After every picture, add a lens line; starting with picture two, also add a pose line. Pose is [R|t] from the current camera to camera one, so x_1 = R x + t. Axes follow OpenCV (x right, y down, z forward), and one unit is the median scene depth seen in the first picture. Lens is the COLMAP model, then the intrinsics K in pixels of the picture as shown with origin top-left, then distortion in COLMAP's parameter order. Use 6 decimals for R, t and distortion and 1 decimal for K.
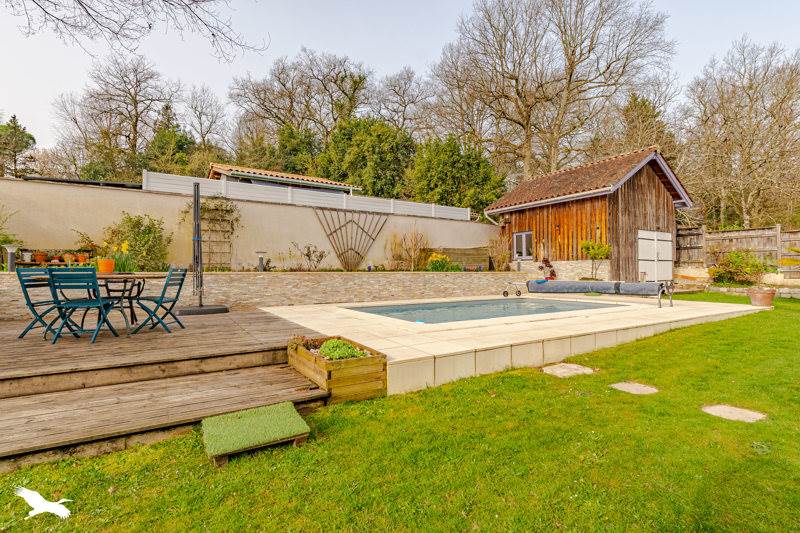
lens RADIAL K [[377.5, 0, 400.6], [0, 377.5, 267.6], [0, 0, 1]] dist [-0.000028, -0.000352]
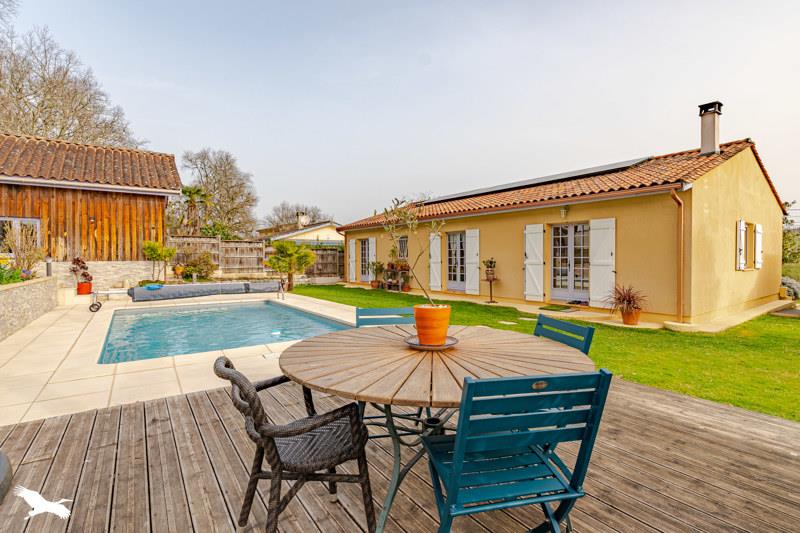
lens RADIAL K [[377.5, 0, 400.1], [0, 377.5, 265.7], [0, 0, 1]] dist [-0.000028, -0.000352]
pose [[0.000801, -0.007860, 0.999969, -0.400947], [-0.006271, 0.999949, 0.007865, -0.018104], [-0.999980, -0.006277, 0.000752, 0.334688]]
